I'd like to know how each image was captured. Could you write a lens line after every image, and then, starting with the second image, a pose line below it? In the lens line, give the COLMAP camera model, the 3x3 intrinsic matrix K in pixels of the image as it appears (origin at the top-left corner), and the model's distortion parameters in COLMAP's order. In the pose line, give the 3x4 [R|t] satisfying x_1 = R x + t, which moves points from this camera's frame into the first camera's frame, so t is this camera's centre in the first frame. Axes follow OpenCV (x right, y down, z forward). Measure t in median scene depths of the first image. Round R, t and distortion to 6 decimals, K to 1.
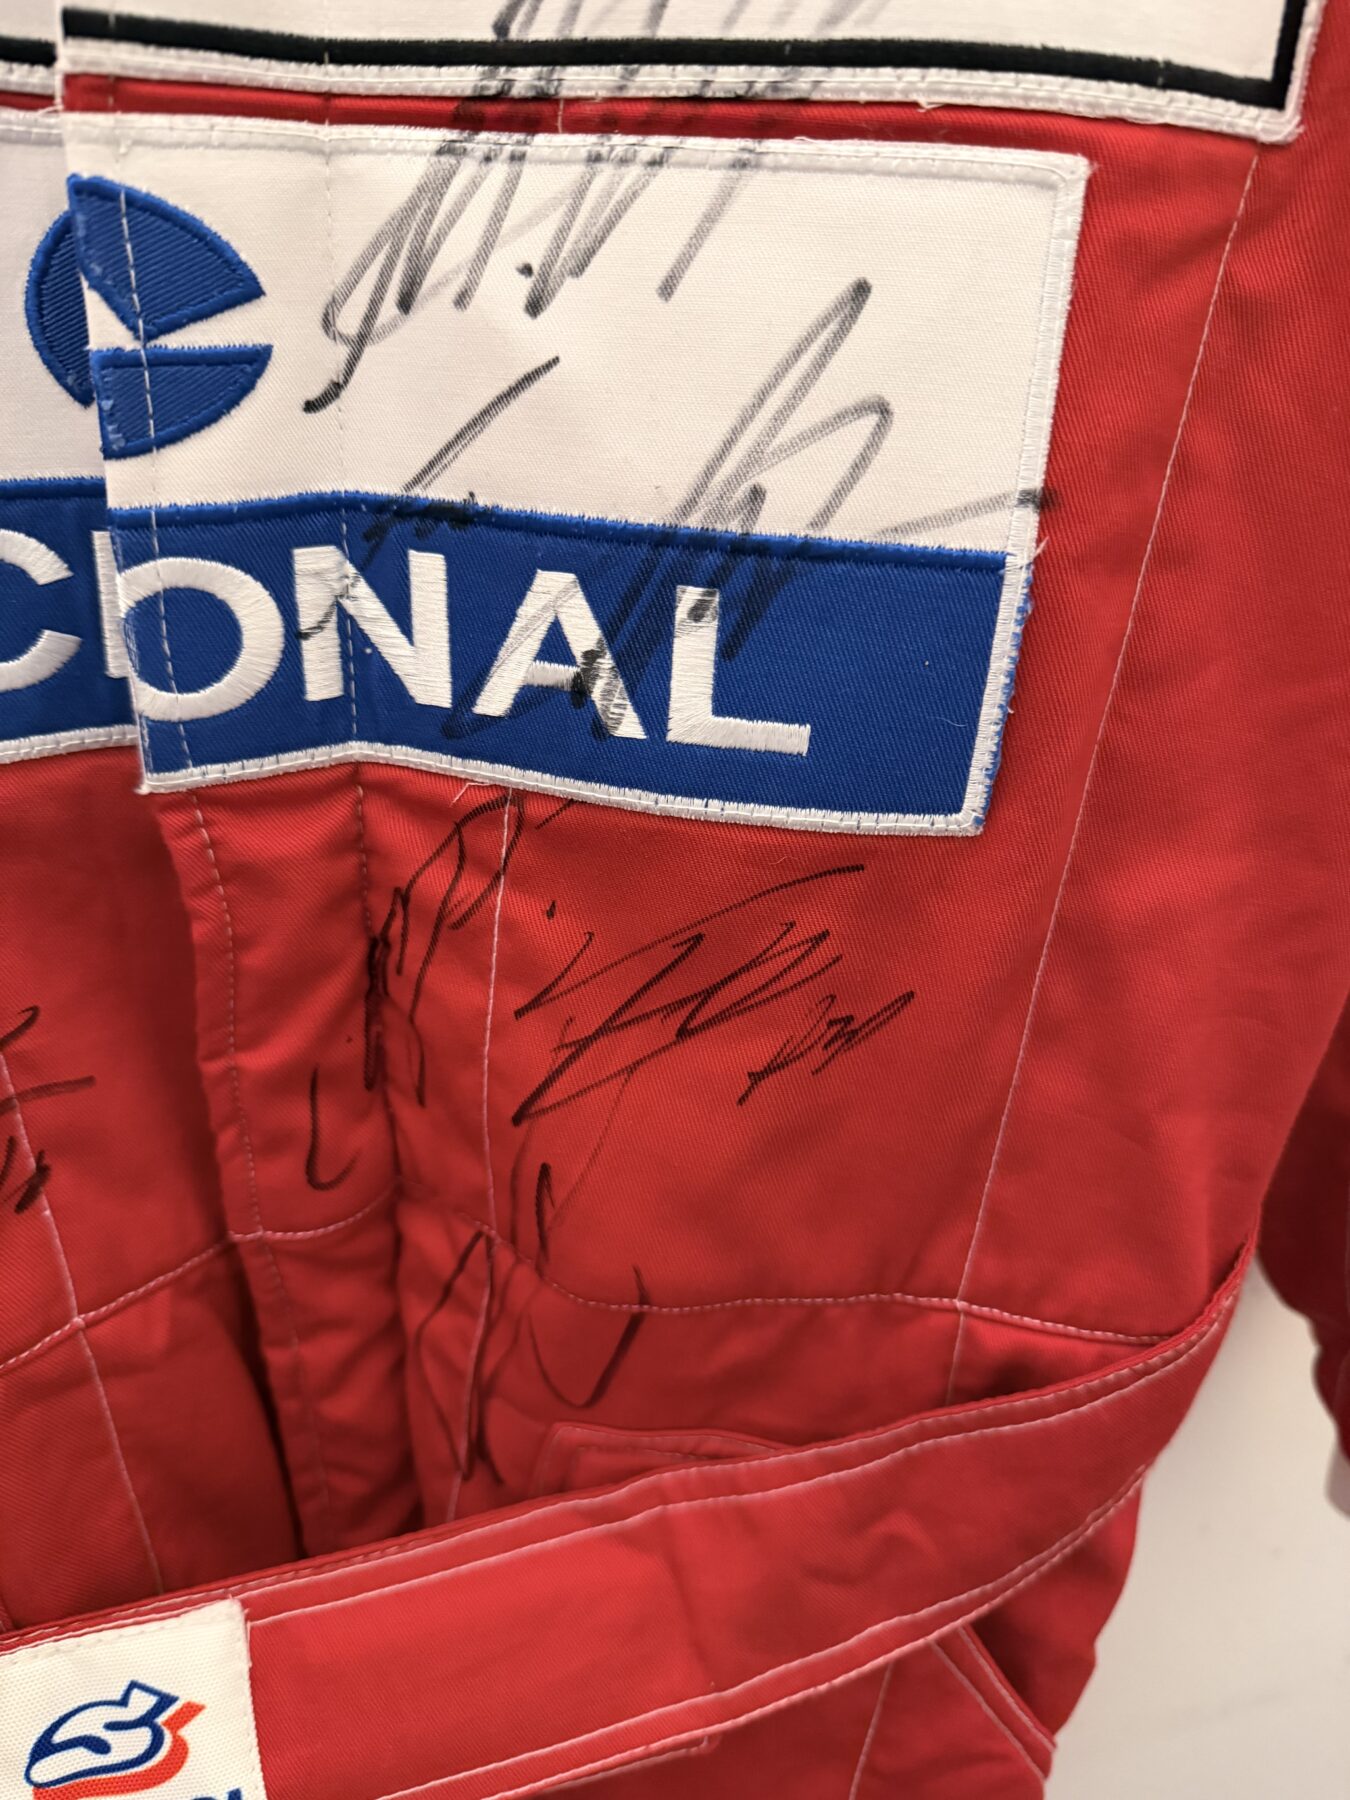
lens RADIAL K [[1337.4, 0, 677.5], [0, 1337.4, 906.6], [0, 0, 1]] dist [0.067186, -0.171909]
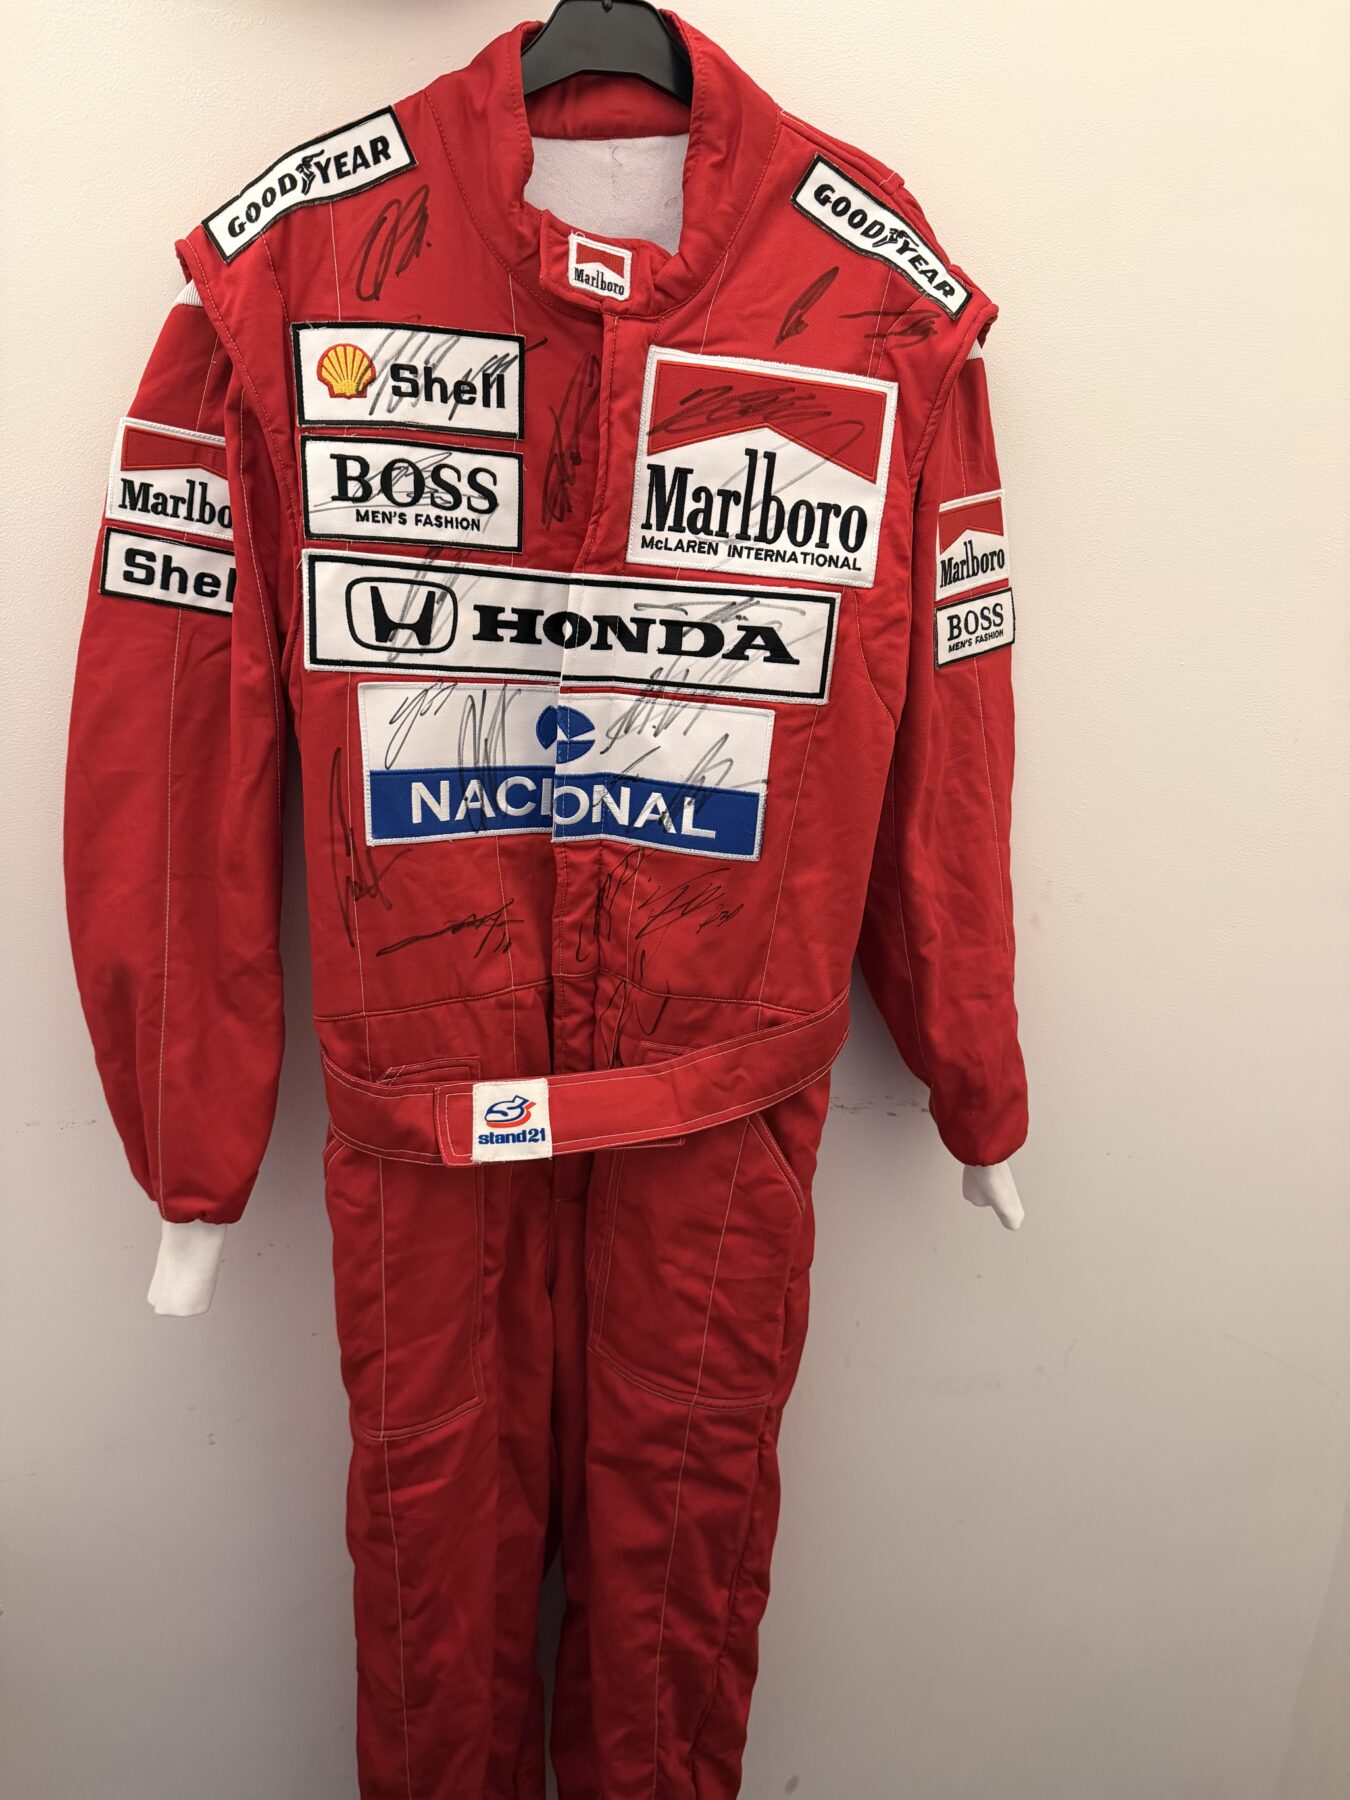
lens RADIAL K [[1262.7, 0, 677.3], [0, 1262.7, 909.7], [0, 0, 1]] dist [0.155668, -0.319765]
pose [[0.996817, 0.047379, -0.064114, 0.233043], [-0.057555, 0.984182, -0.167552, 0.733511], [0.055161, 0.170709, 0.983776, -2.692690]]
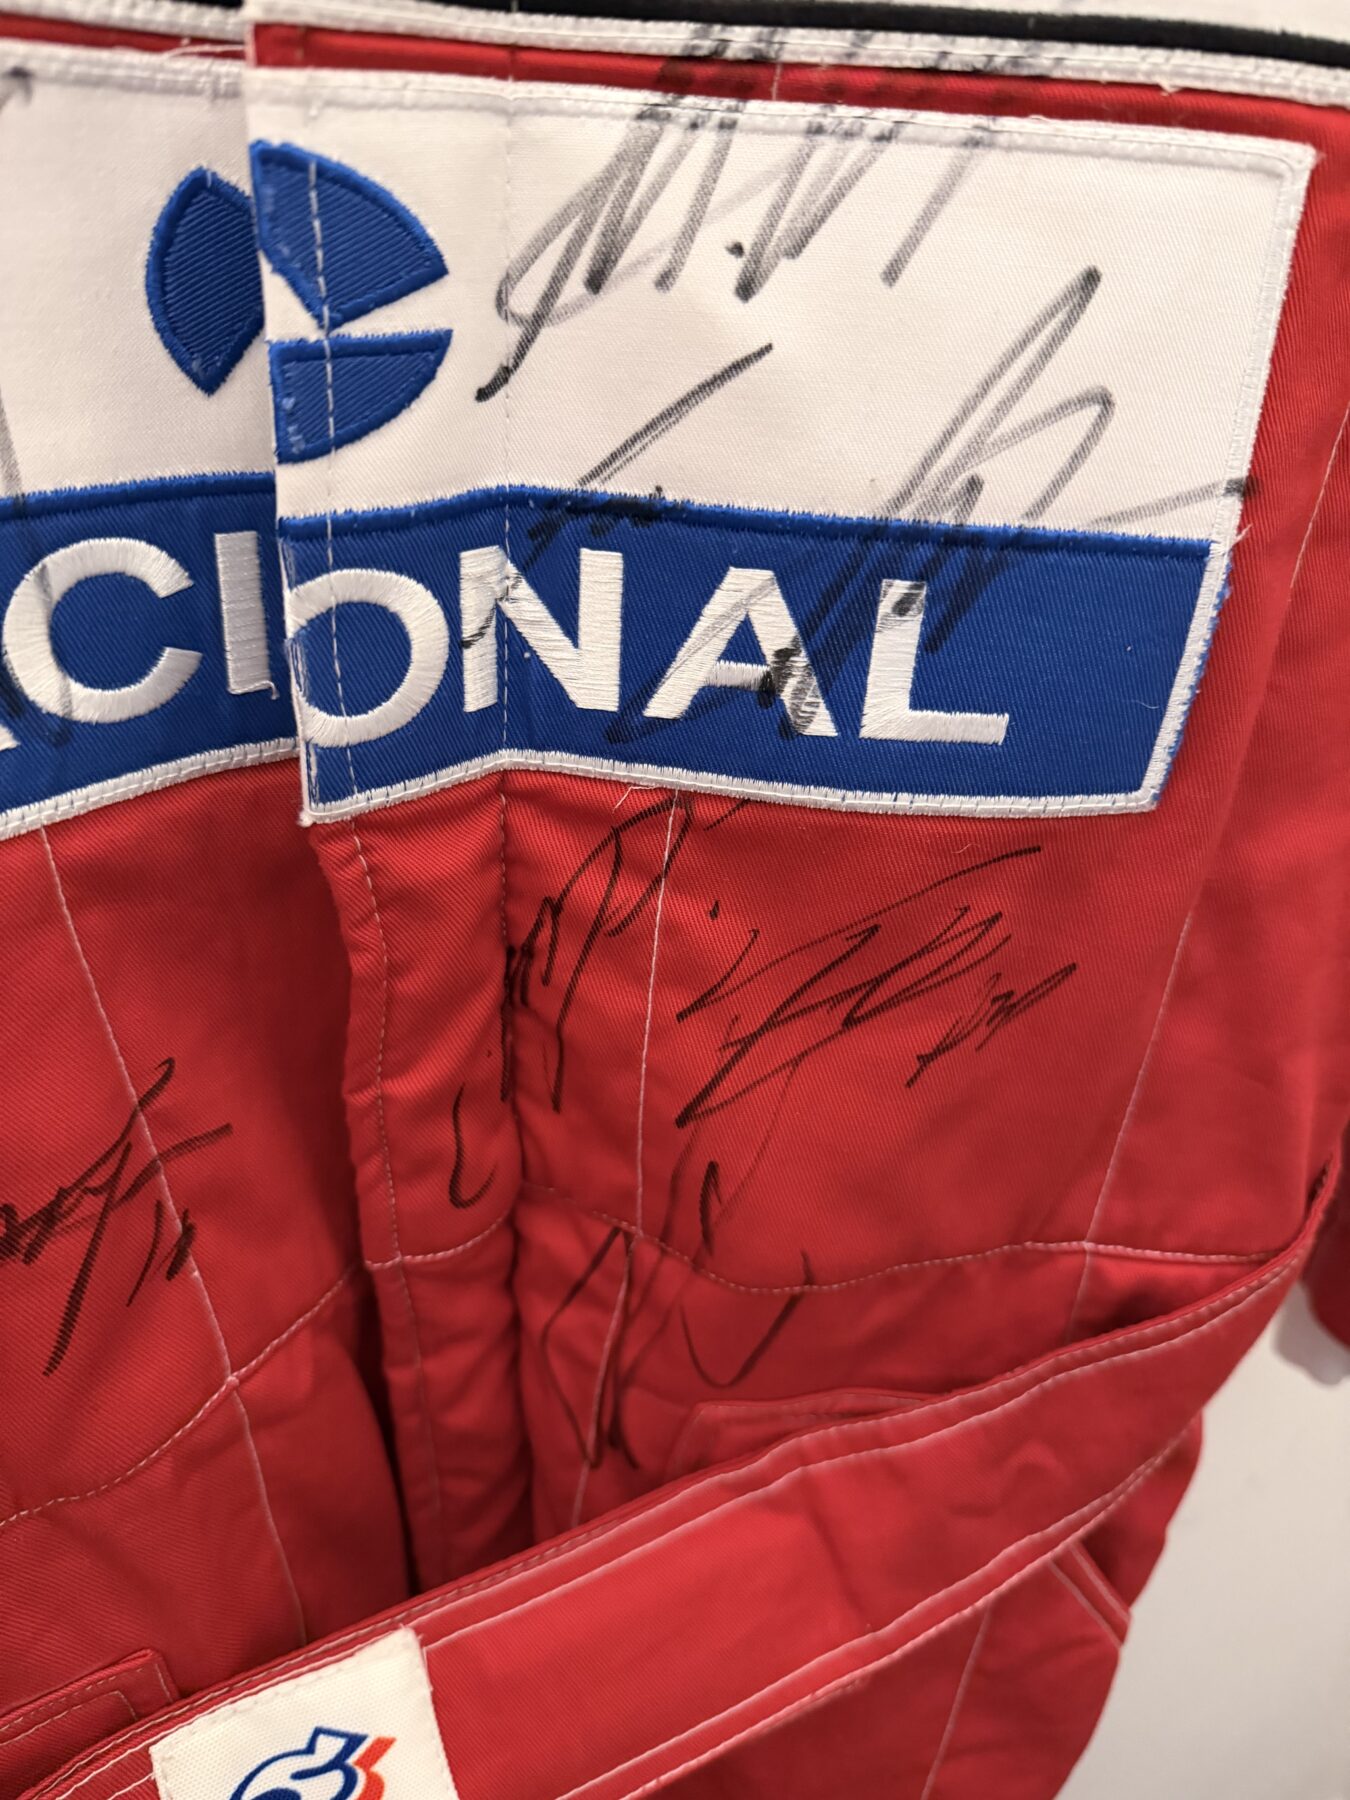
lens RADIAL K [[1337.4, 0, 677.5], [0, 1337.4, 906.6], [0, 0, 1]] dist [0.067186, -0.171909]
pose [[0.983571, -0.077781, 0.162904, -0.302071], [0.064615, 0.994316, 0.084625, -0.090518], [-0.168561, -0.072709, 0.983006, 0.051363]]
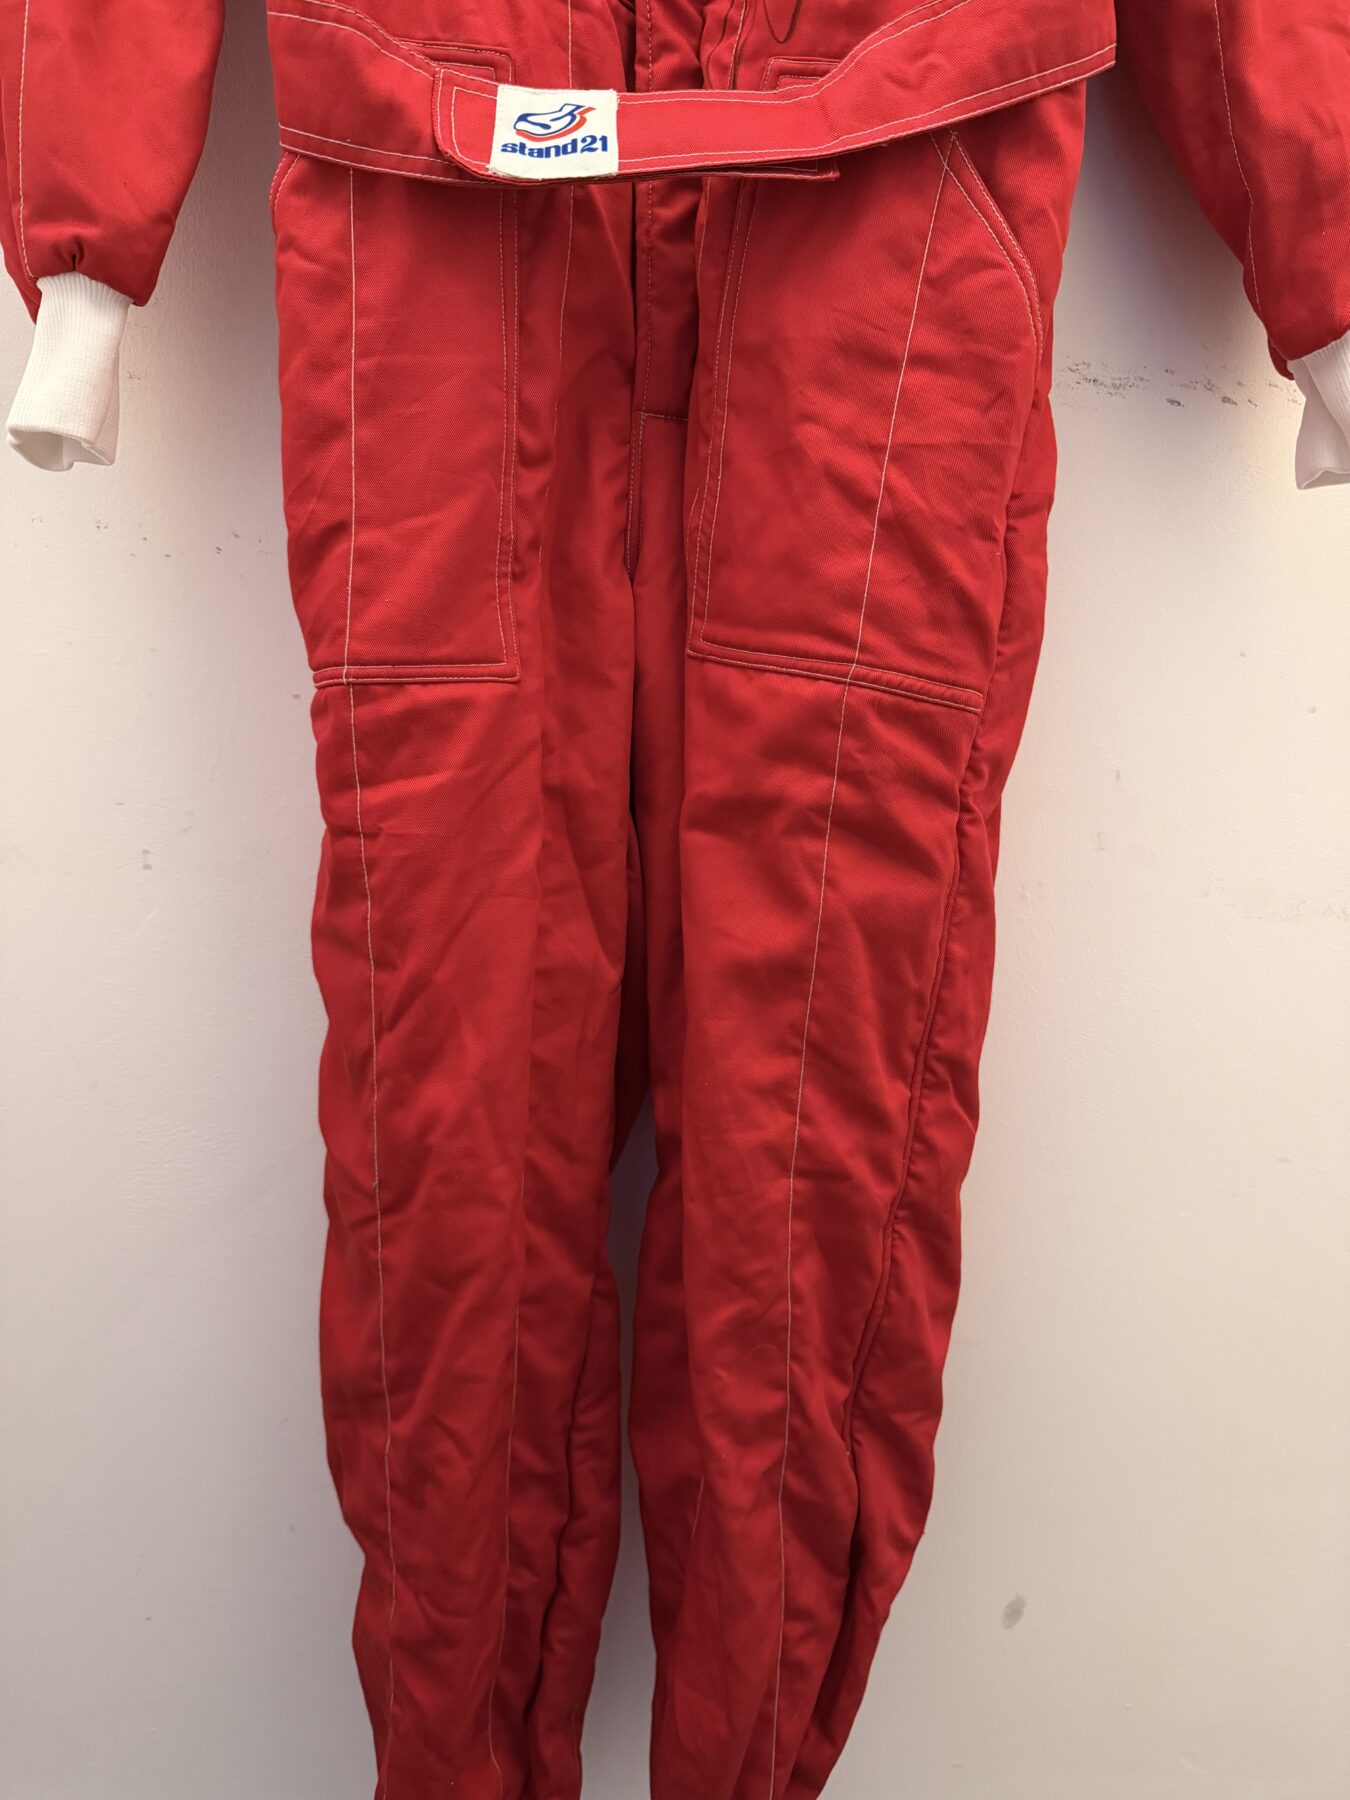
lens RADIAL K [[1242.4, 0, 682.1], [0, 1242.4, 940.0], [0, 0, 1]] dist [0.057367, -0.074986]
pose [[0.974992, 0.046081, -0.217412, 0.327506], [-0.107130, 0.954557, -0.278109, 2.806851], [0.194716, 0.294445, 0.935622, -0.546762]]
